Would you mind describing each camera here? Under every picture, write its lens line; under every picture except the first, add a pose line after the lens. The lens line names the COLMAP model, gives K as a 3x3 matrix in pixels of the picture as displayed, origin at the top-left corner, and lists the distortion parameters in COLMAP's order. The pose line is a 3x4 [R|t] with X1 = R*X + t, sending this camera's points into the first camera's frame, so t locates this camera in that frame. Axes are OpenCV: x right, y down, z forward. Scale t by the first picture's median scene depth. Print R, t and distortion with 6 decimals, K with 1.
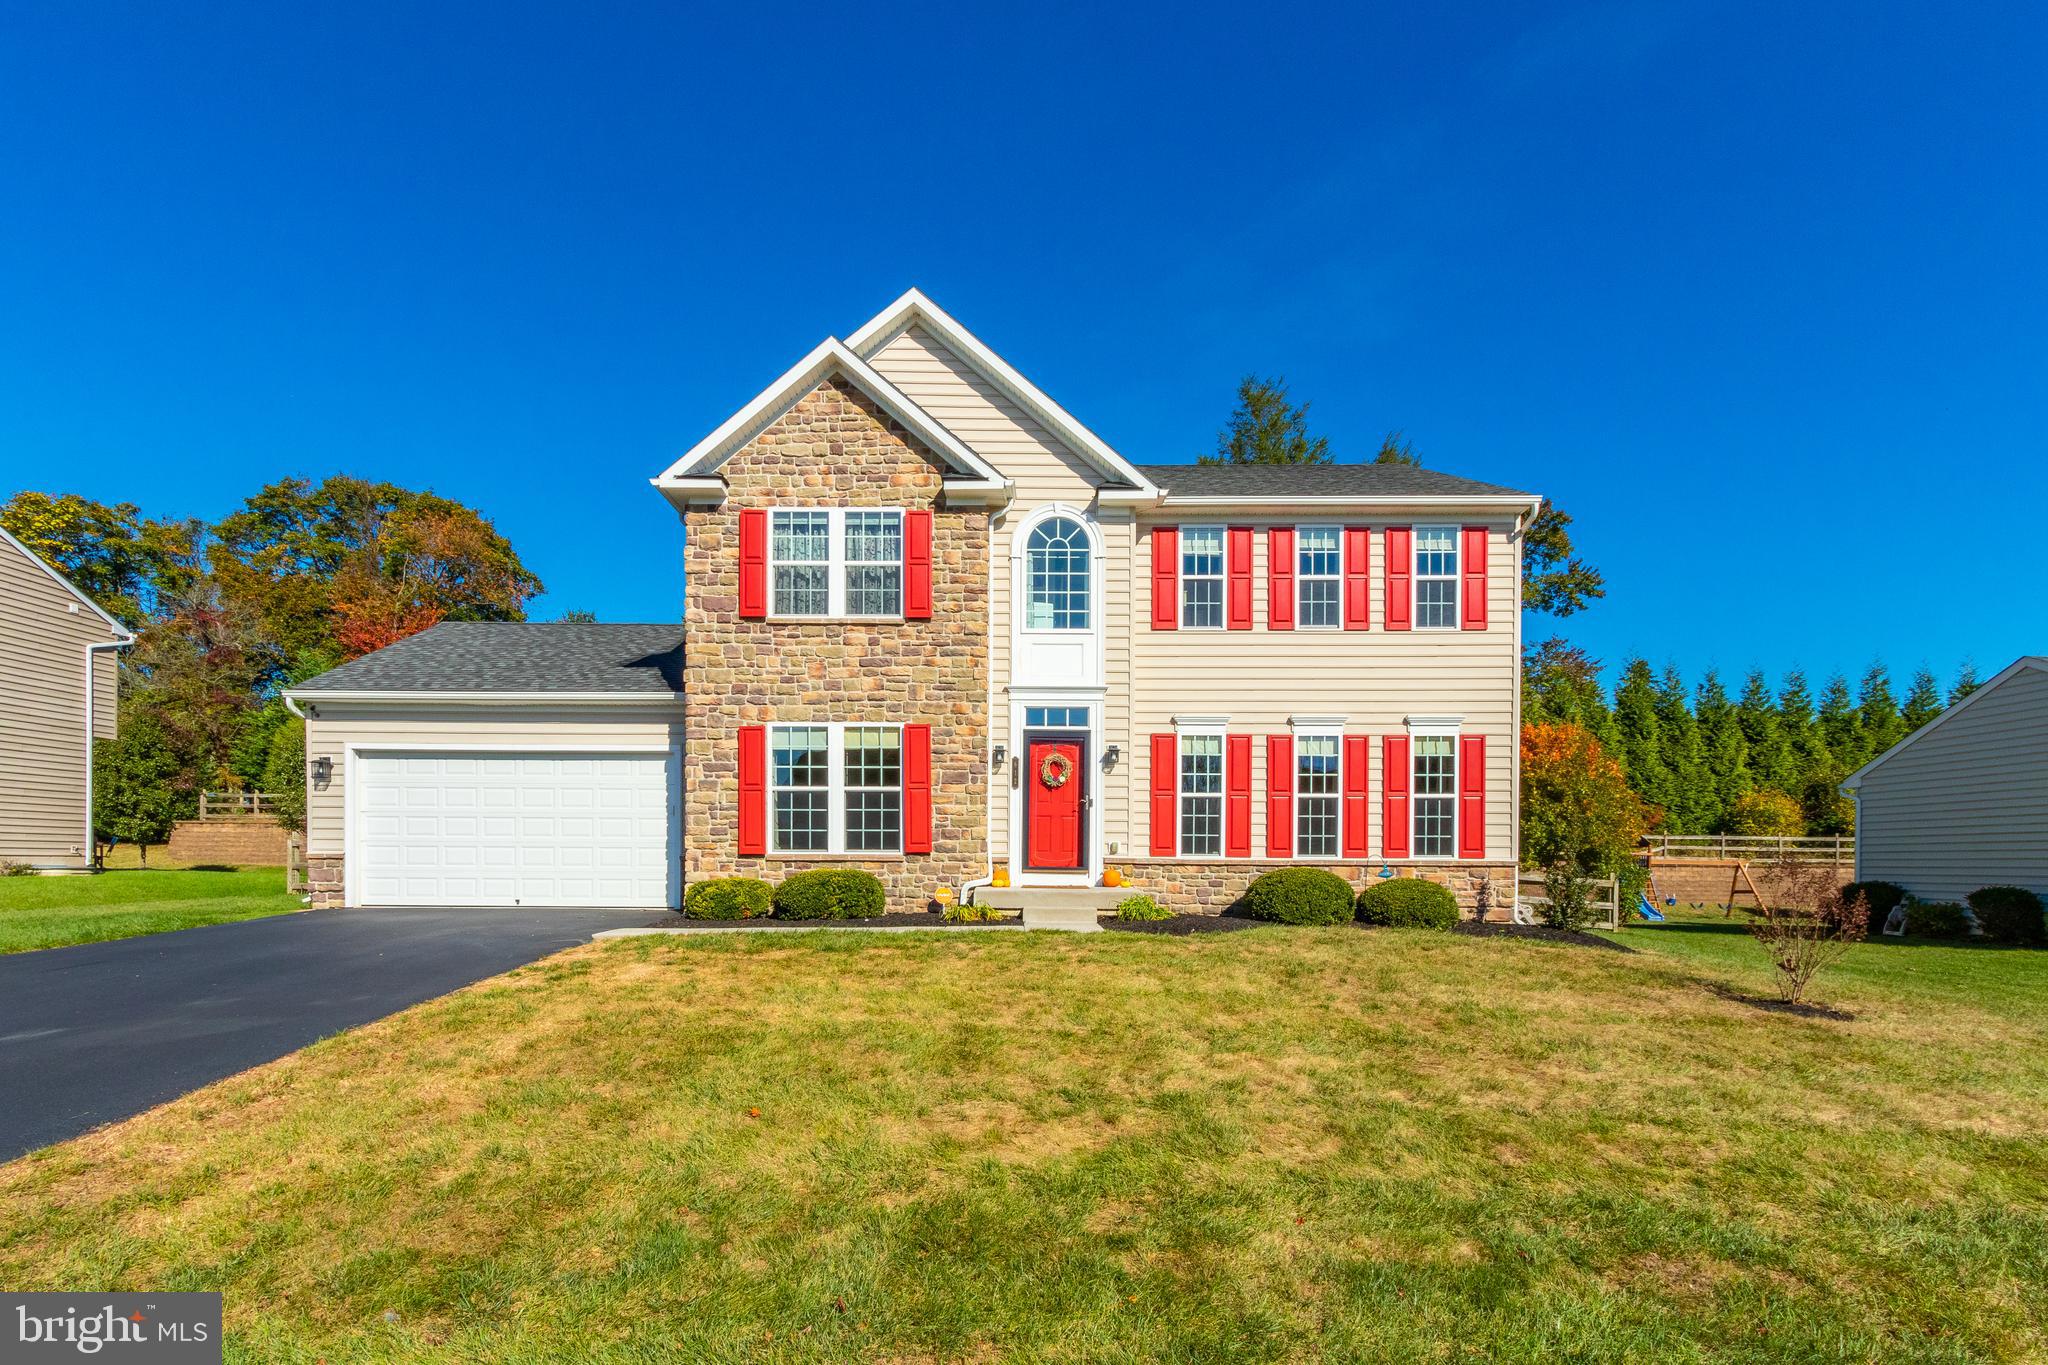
lens RADIAL K [[958.0, 0, 1018.6], [0, 958.0, 867.3], [0, 0, 1]] dist [0.001764, 0.000108]
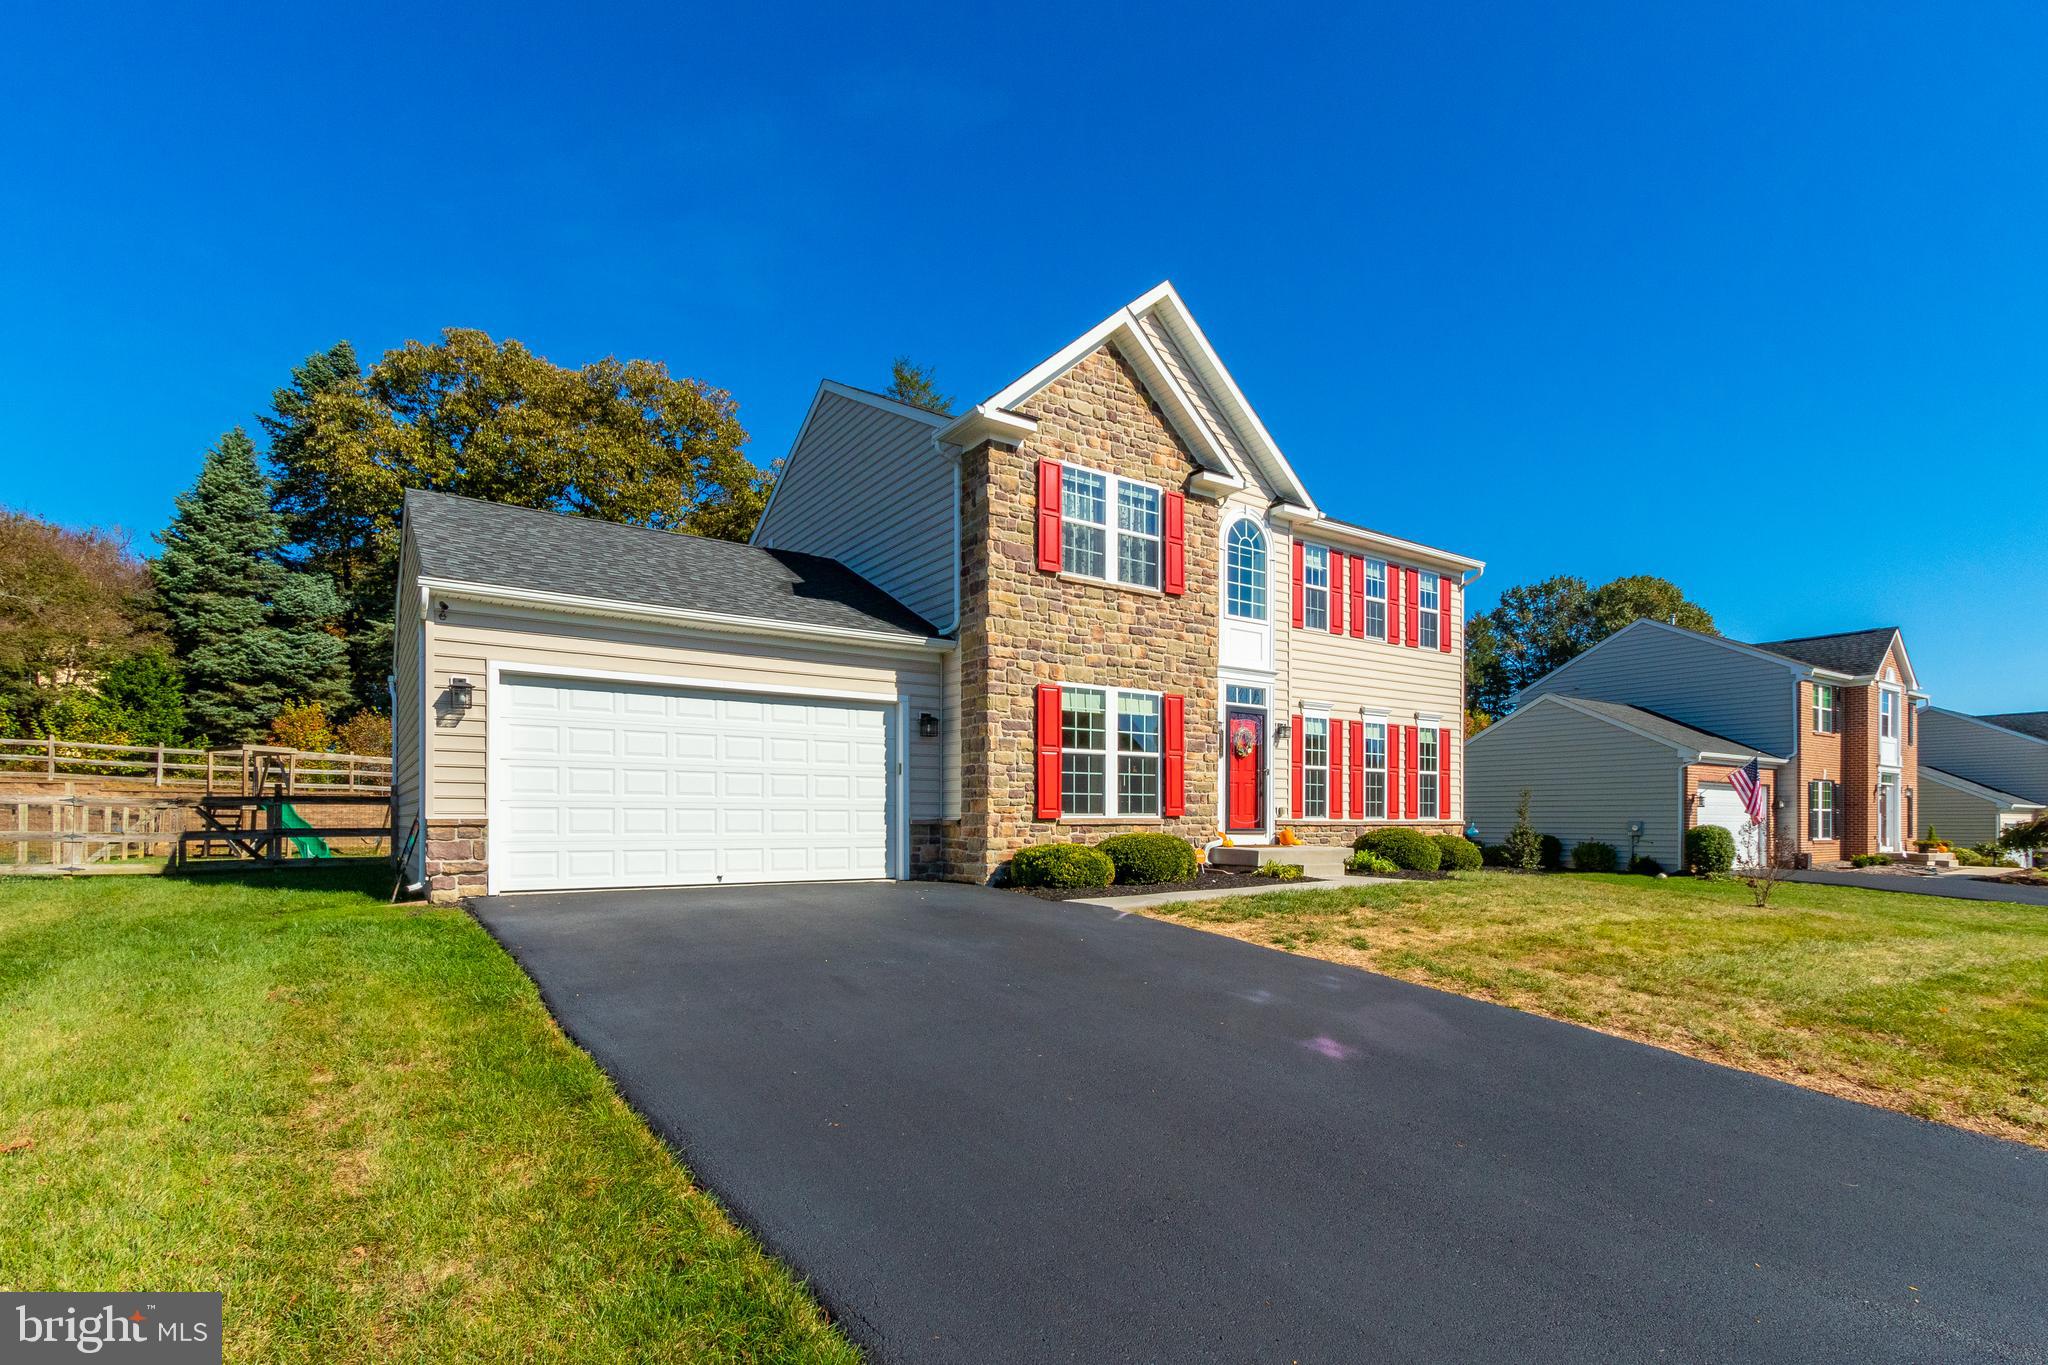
lens RADIAL K [[953.5, 0, 948.4], [0, 953.5, 811.6], [0, 0, 1]] dist [-0.000380, 0.000035]
pose [[0.837027, 0.000101, 0.547162, -0.871031], [0.005306, 0.999951, -0.008302, -0.012827], [-0.547136, 0.009853, 0.836986, 0.254960]]
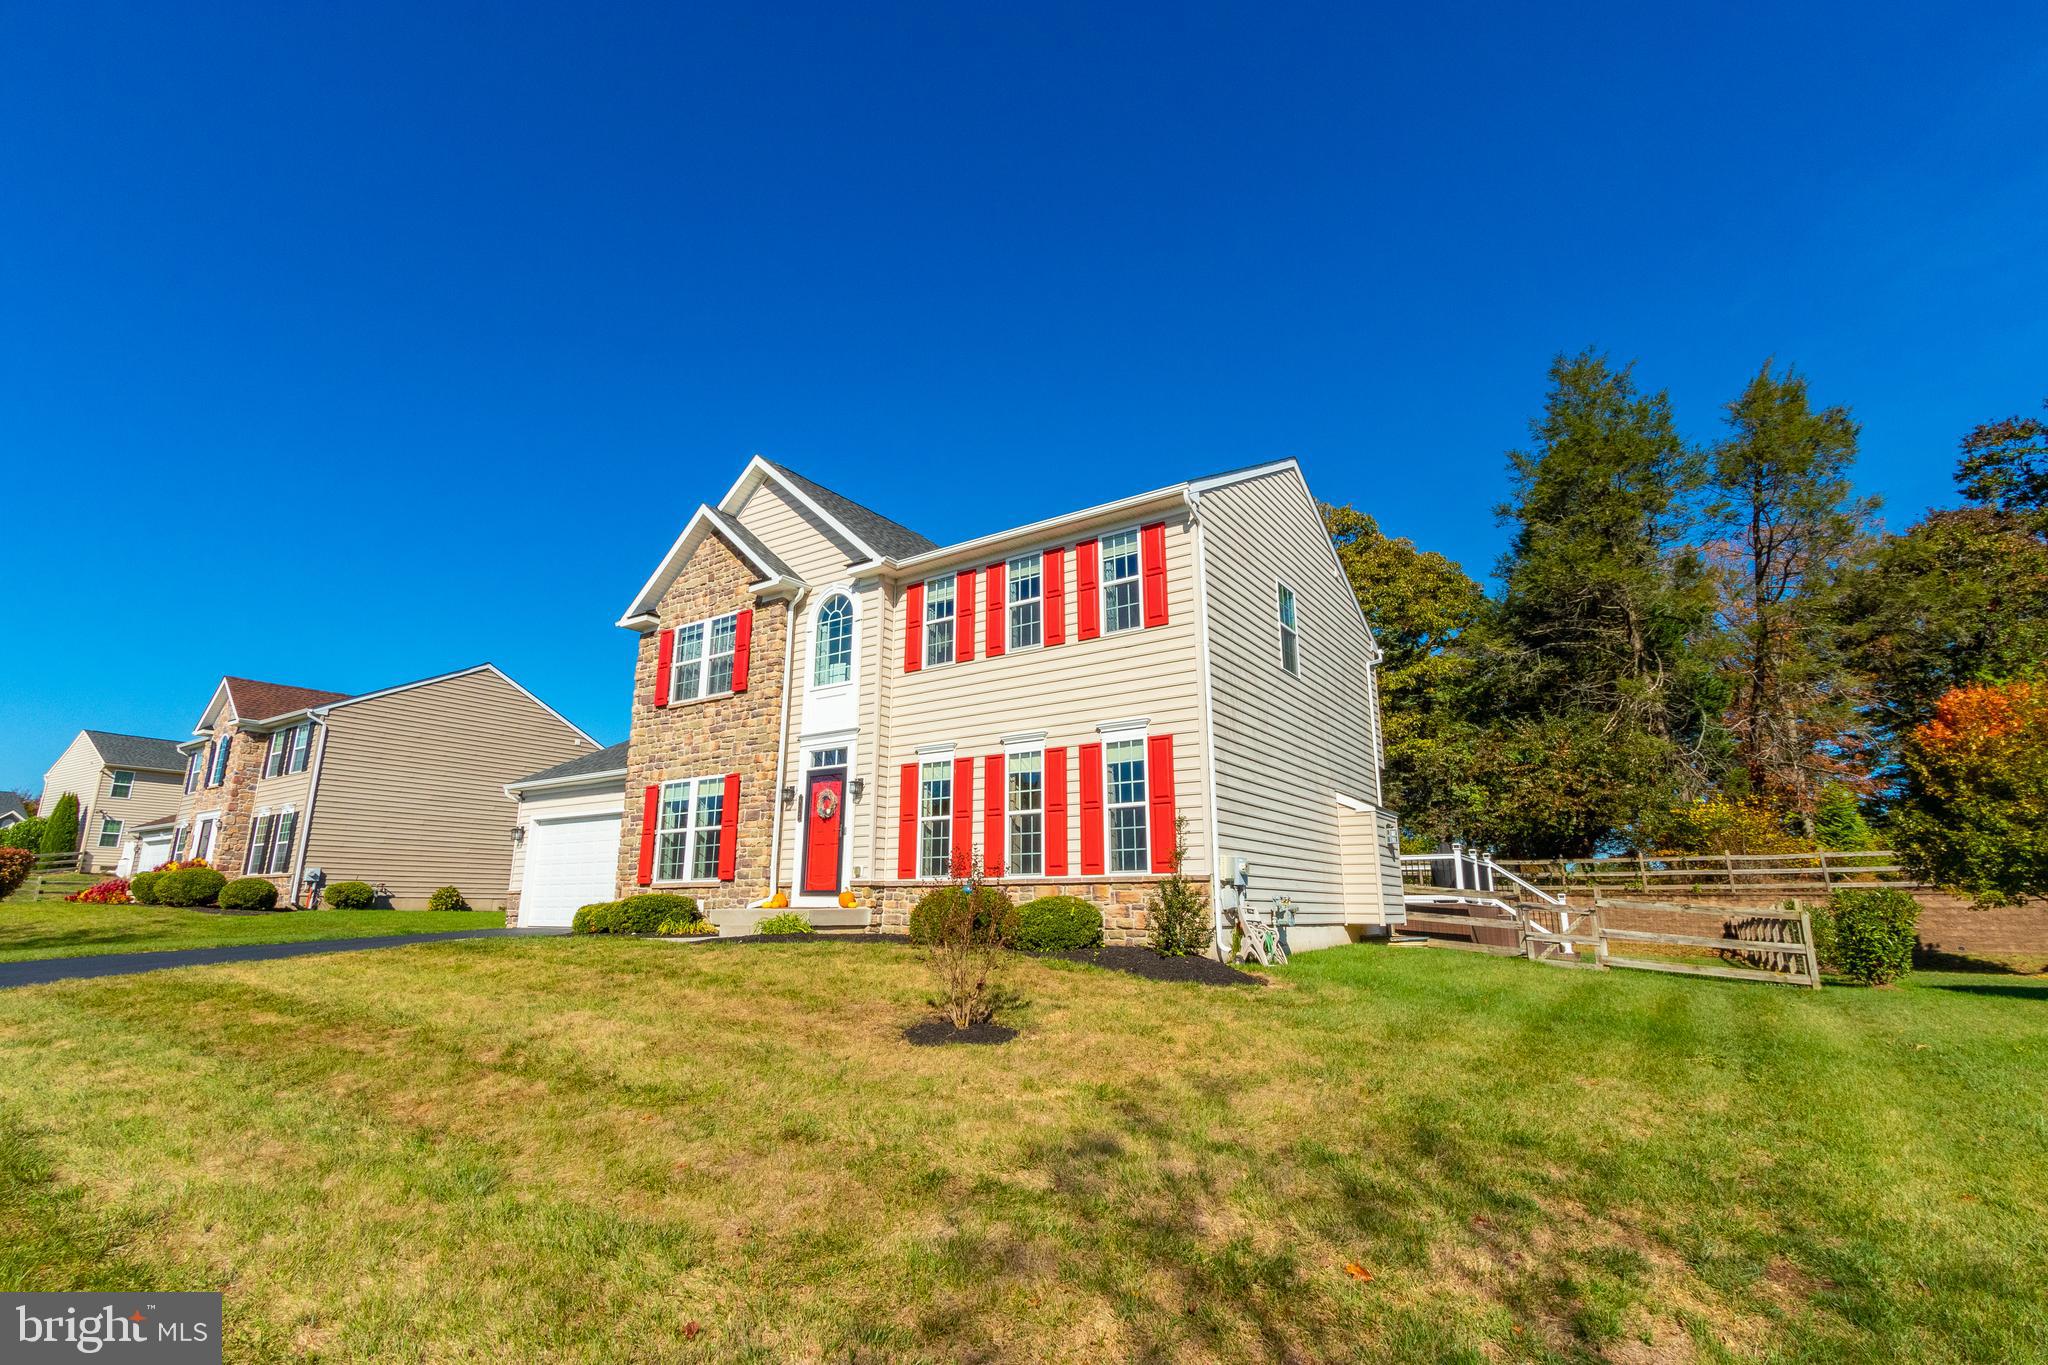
lens RADIAL K [[947.1, 0, 1024.0], [0, 947.1, 682.5], [0, 0, 1]] dist [-0.000554, -0.000123]
pose [[0.834009, -0.134021, -0.535226, 0.866617], [-0.000806, 0.969754, -0.244084, 0.034447], [0.551750, 0.204000, 0.808676, 0.186866]]
